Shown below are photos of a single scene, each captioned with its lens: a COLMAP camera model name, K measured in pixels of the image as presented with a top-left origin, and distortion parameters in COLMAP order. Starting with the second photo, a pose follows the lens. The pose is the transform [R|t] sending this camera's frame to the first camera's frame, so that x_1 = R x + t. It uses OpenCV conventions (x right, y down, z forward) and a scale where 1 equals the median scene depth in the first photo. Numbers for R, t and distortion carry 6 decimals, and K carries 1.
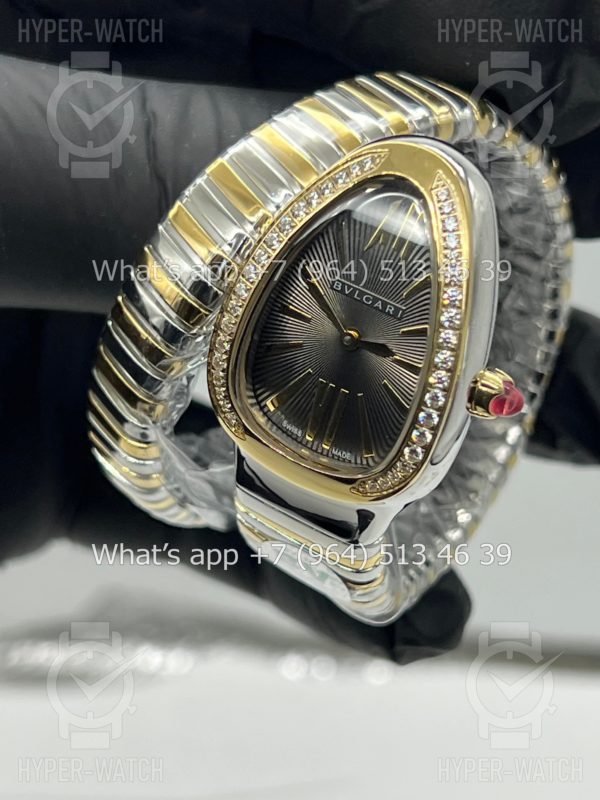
lens RADIAL K [[1938.4, 0, 299.4], [0, 1938.4, 404.0], [0, 0, 1]] dist [0.220229, 0.000000]
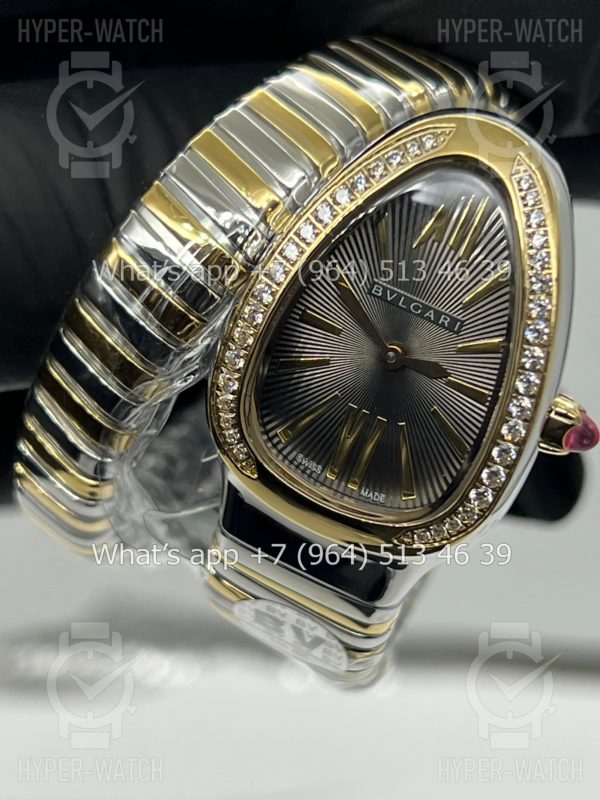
lens RADIAL K [[1938.4, 0, 297.3], [0, 1938.4, 397.5], [0, 0, 1]] dist [0.220229, 0.000000]
pose [[0.973463, 0.008574, 0.228682, -0.200168], [-0.007565, 0.999957, -0.005290, -0.011318], [-0.228718, 0.003420, 0.973487, 0.215012]]
